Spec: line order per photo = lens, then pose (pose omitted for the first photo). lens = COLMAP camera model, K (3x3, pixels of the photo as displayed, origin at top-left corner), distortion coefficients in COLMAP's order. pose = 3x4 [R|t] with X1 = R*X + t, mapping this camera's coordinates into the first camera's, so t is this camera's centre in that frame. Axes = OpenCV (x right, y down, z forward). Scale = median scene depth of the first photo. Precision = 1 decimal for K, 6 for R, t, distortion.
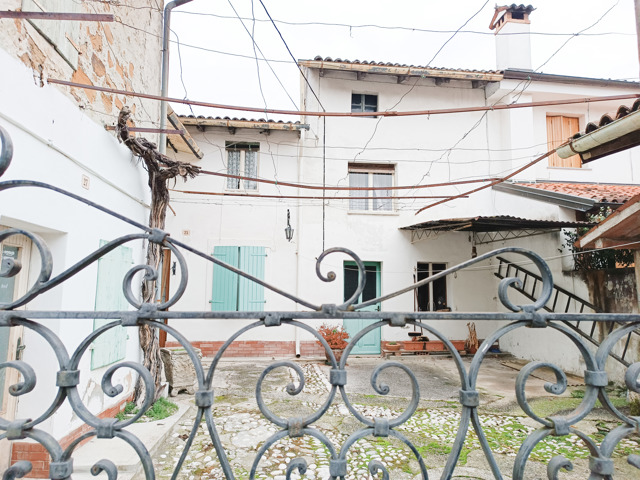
lens RADIAL K [[454.7, 0, 320.8], [0, 454.7, 239.7], [0, 0, 1]] dist [0.041693, -0.032092]
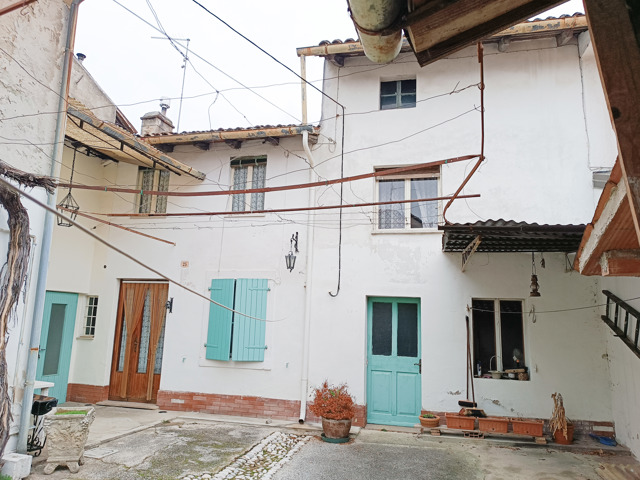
lens RADIAL K [[465.3, 0, 321.0], [0, 465.3, 239.7], [0, 0, 1]] dist [0.045769, -0.040505]
pose [[0.933537, -0.042899, -0.355905, 0.274501], [0.018624, 0.997277, -0.071355, 0.006652], [0.357997, 0.059984, 0.931794, 0.258856]]
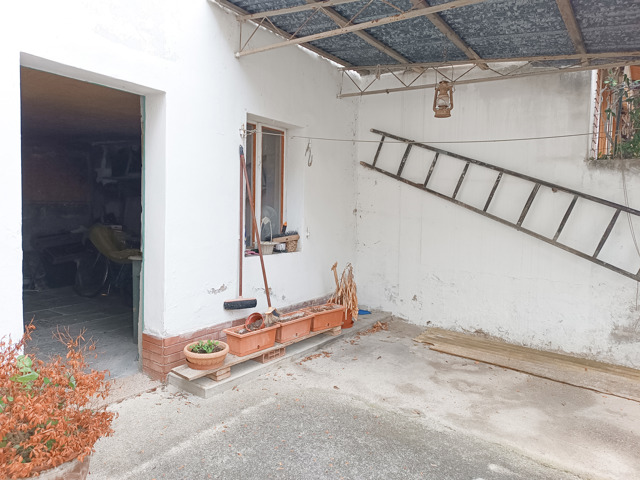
lens RADIAL K [[454.7, 0, 320.1], [0, 454.7, 241.3], [0, 0, 1]] dist [0.041693, -0.032092]
pose [[0.680411, -0.041456, 0.731657, -0.025894], [-0.106751, 0.982142, 0.154923, 0.093642], [-0.725014, -0.183516, 0.663835, 0.741986]]
